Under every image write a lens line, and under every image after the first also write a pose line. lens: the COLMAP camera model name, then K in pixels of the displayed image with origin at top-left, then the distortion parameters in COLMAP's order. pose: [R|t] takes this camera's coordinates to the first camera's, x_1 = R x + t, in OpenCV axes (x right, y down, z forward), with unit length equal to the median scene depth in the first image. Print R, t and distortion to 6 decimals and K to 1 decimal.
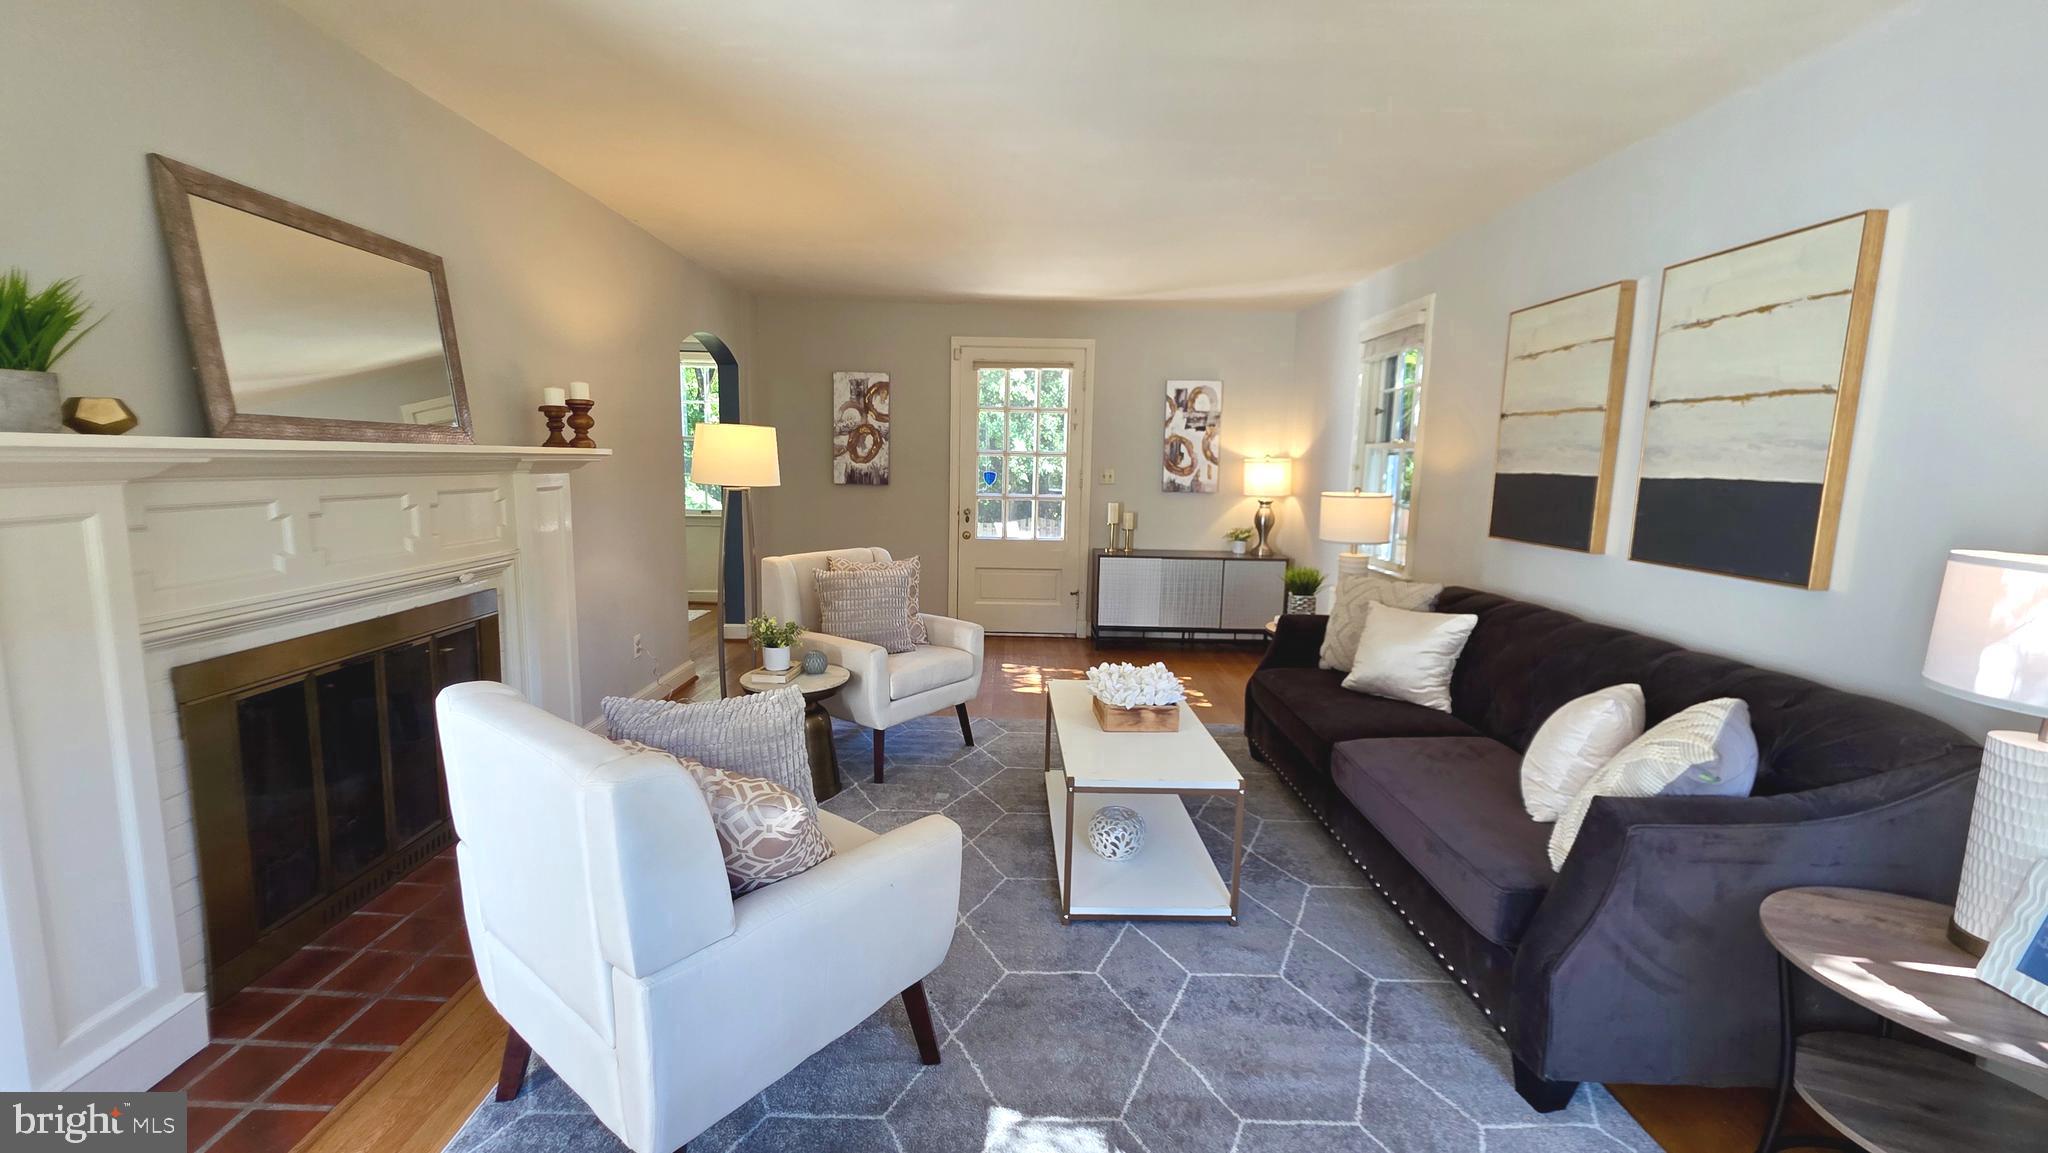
lens RADIAL K [[822.8, 0, 1017.7], [0, 822.8, 568.7], [0, 0, 1]] dist [0.001387, -0.001126]
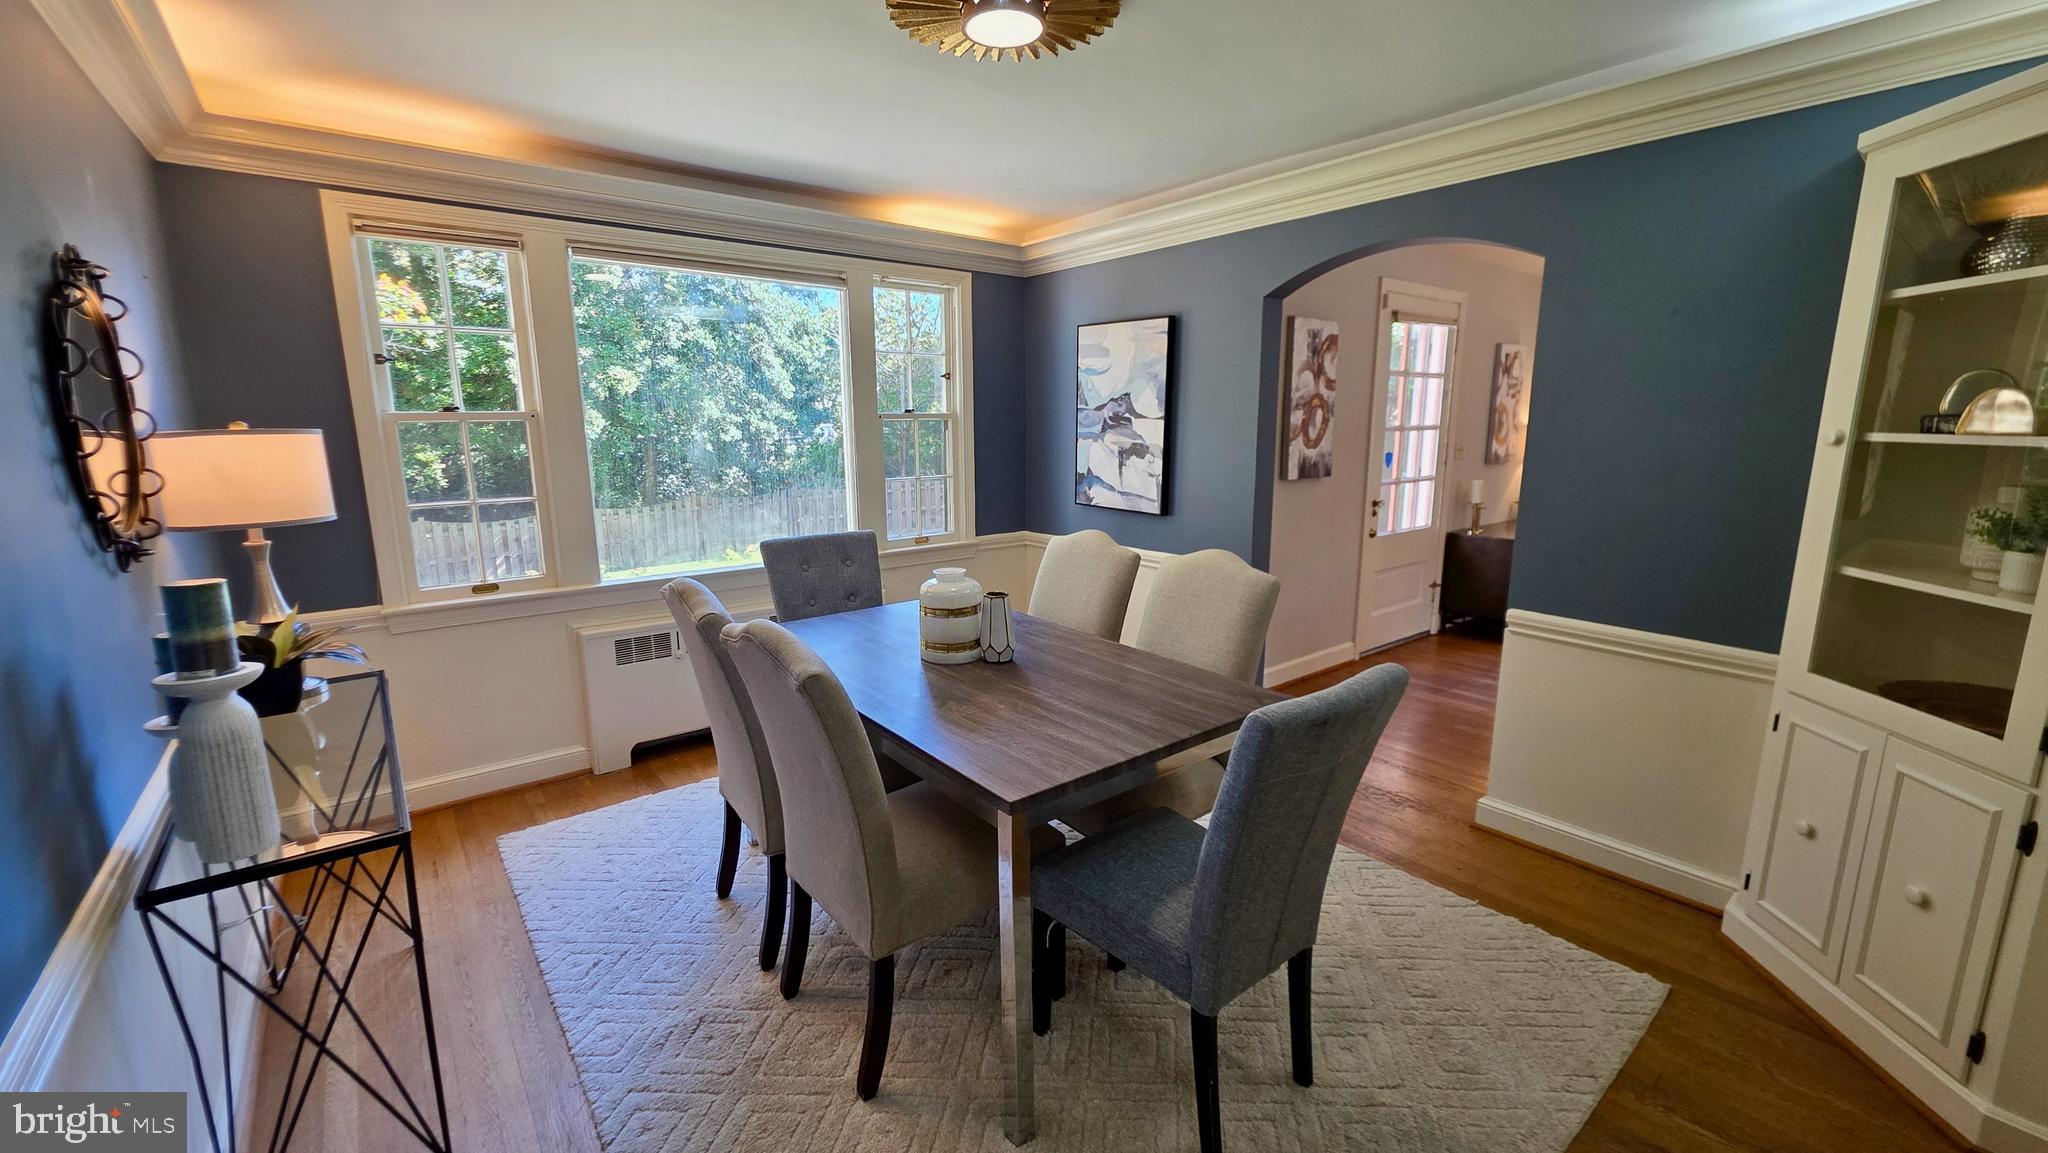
lens RADIAL K [[822.8, 0, 1017.9], [0, 822.8, 567.7], [0, 0, 1]] dist [0.001387, -0.001126]
pose [[0.786363, -0.134880, 0.602860, -1.065427], [0.102334, 0.990832, 0.088199, -0.147105], [-0.609230, -0.007664, 0.792957, 0.752043]]
